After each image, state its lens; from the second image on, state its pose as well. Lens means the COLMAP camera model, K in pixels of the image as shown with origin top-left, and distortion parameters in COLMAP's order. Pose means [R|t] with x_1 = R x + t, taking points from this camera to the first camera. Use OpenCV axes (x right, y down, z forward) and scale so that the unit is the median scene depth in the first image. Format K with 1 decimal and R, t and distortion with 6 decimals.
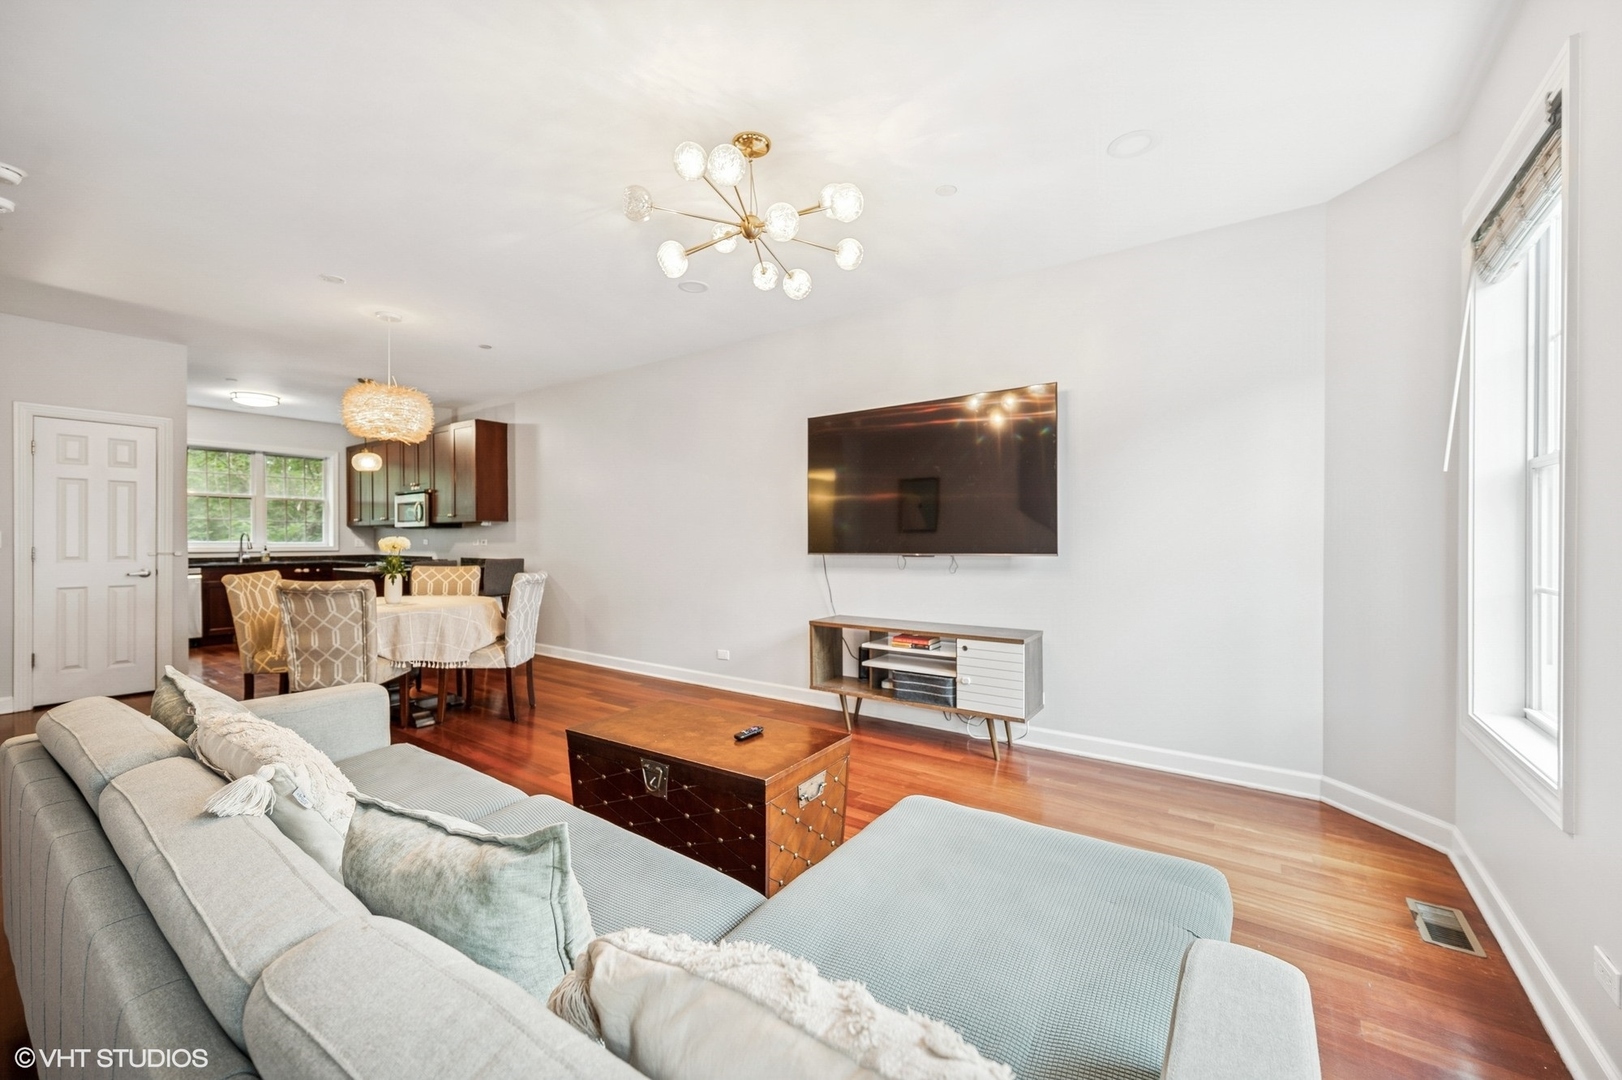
lens RADIAL K [[645.9, 0, 812.9], [0, 645.9, 542.6], [0, 0, 1]] dist [0.002422, -0.000538]
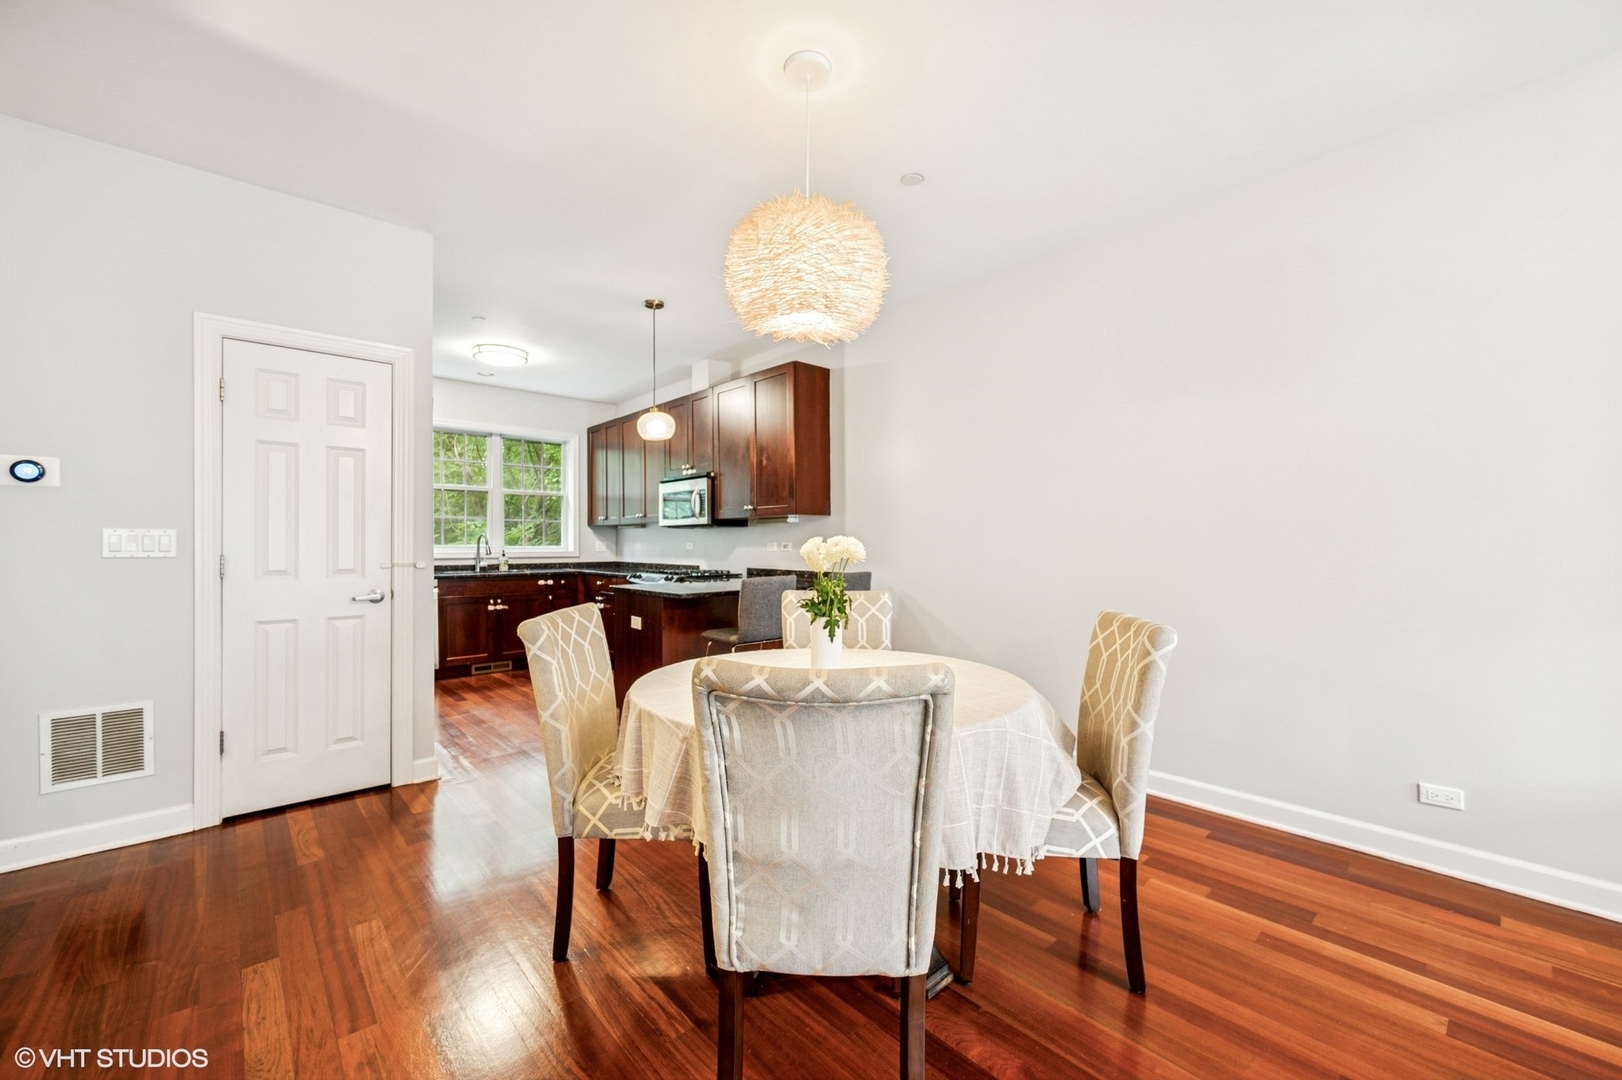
lens RADIAL K [[645.9, 0, 808.9], [0, 645.9, 546.8], [0, 0, 1]] dist [0.002422, -0.000538]
pose [[0.977168, 0.000358, -0.212466, -0.338089], [-0.000225, 1.000000, 0.000650, -0.000645], [0.212466, -0.000587, 0.977168, 0.329073]]
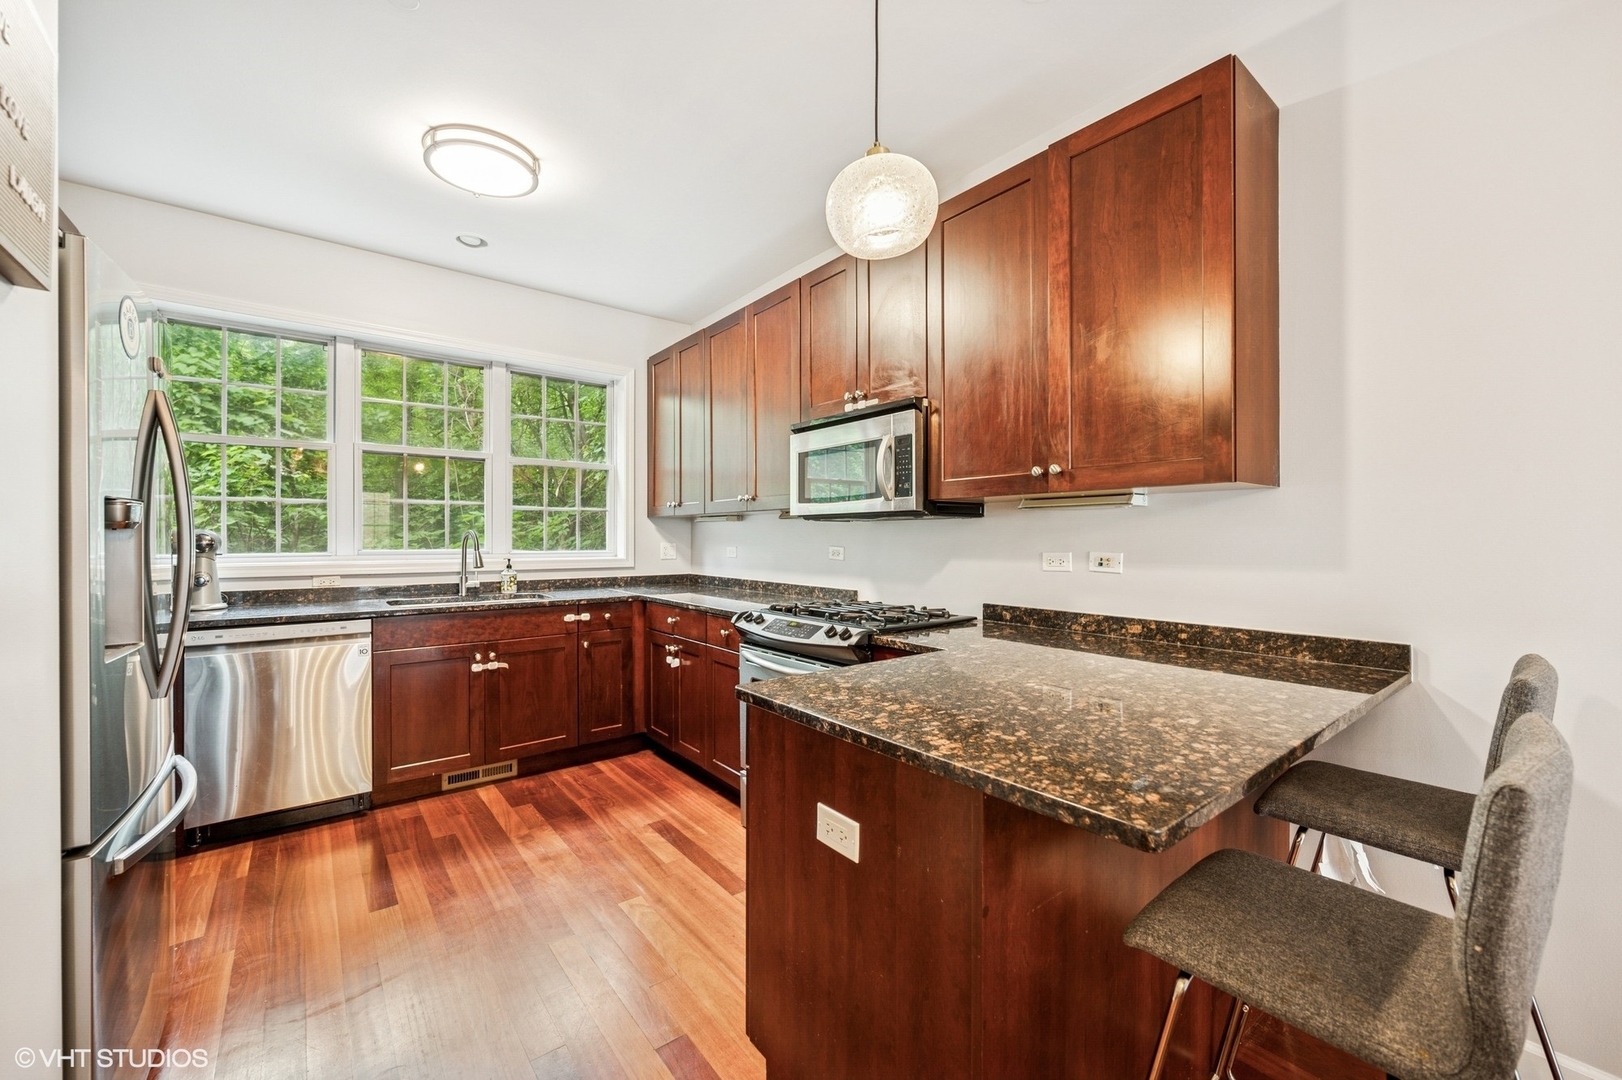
lens RADIAL K [[645.9, 0, 808.6], [0, 645.9, 533.1], [0, 0, 1]] dist [0.002422, -0.000538]
pose [[0.961042, -0.001962, -0.276395, -0.558730], [-0.000522, 0.999960, -0.008911, -0.011081], [0.276401, 0.008708, 0.961003, 0.670854]]
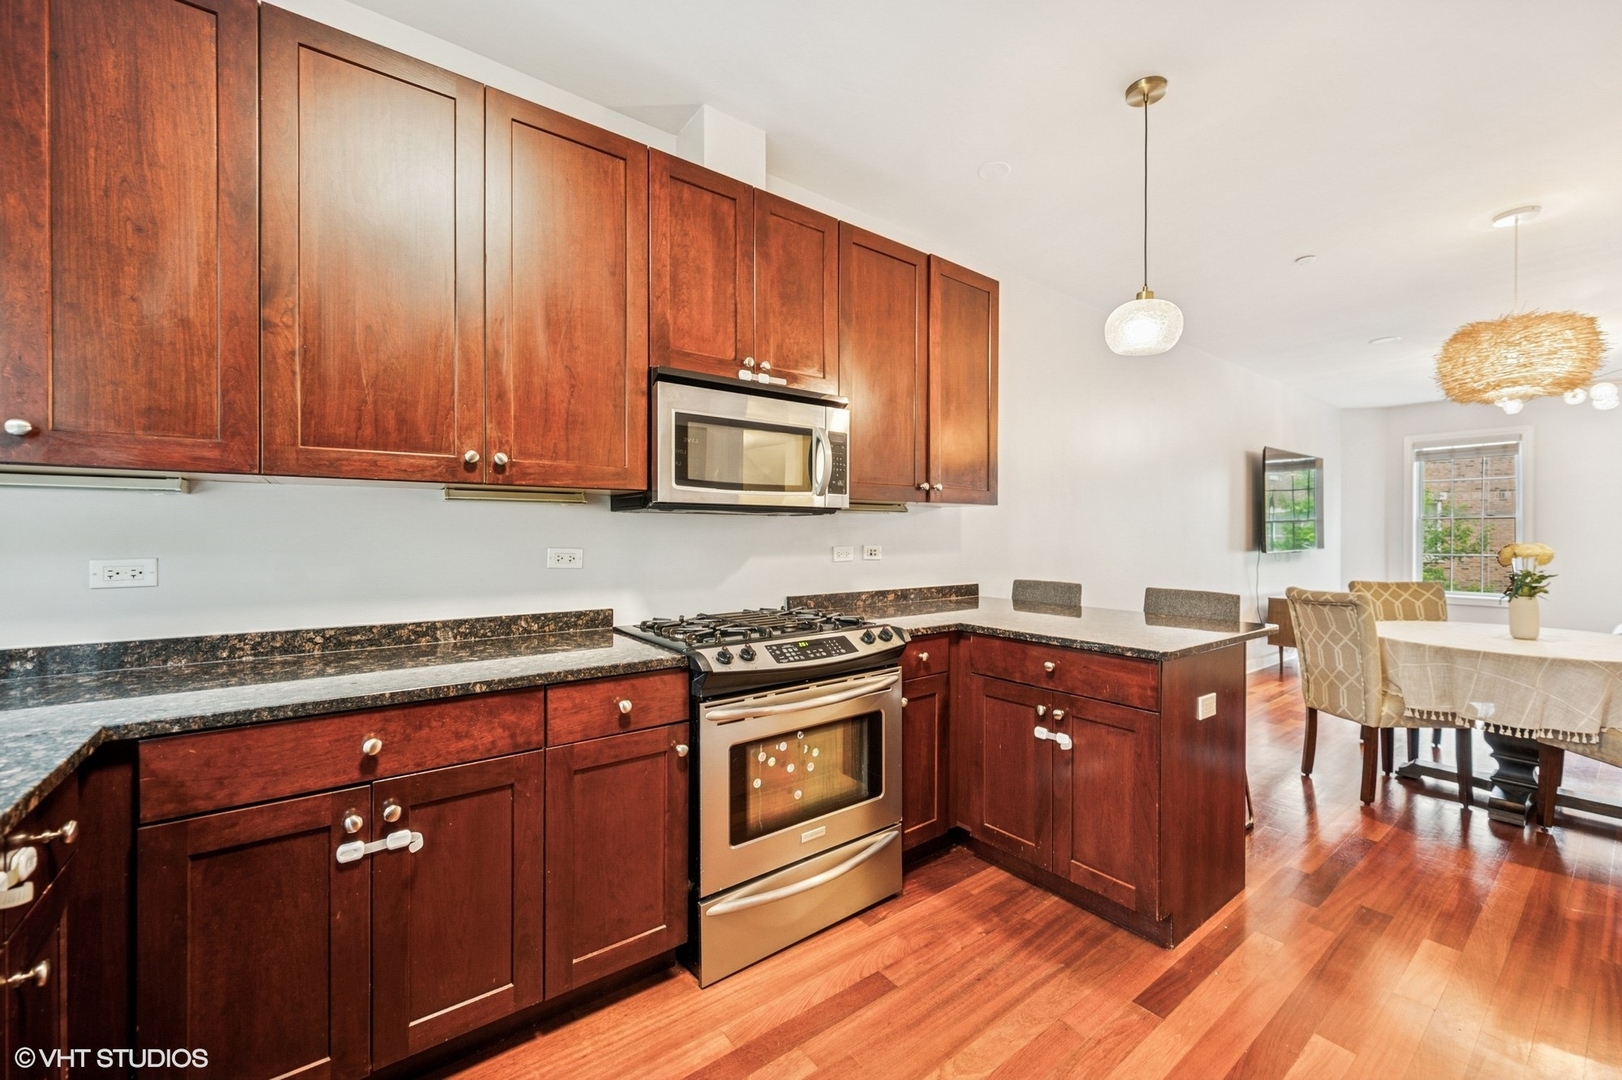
lens RADIAL K [[645.9, 0, 812.5], [0, 645.9, 531.4], [0, 0, 1]] dist [0.002422, -0.000538]
pose [[0.290022, 0.003830, 0.957012, -0.916473], [0.001717, 0.999988, -0.004522, -0.011957], [-0.957018, 0.002954, 0.290012, 0.914372]]
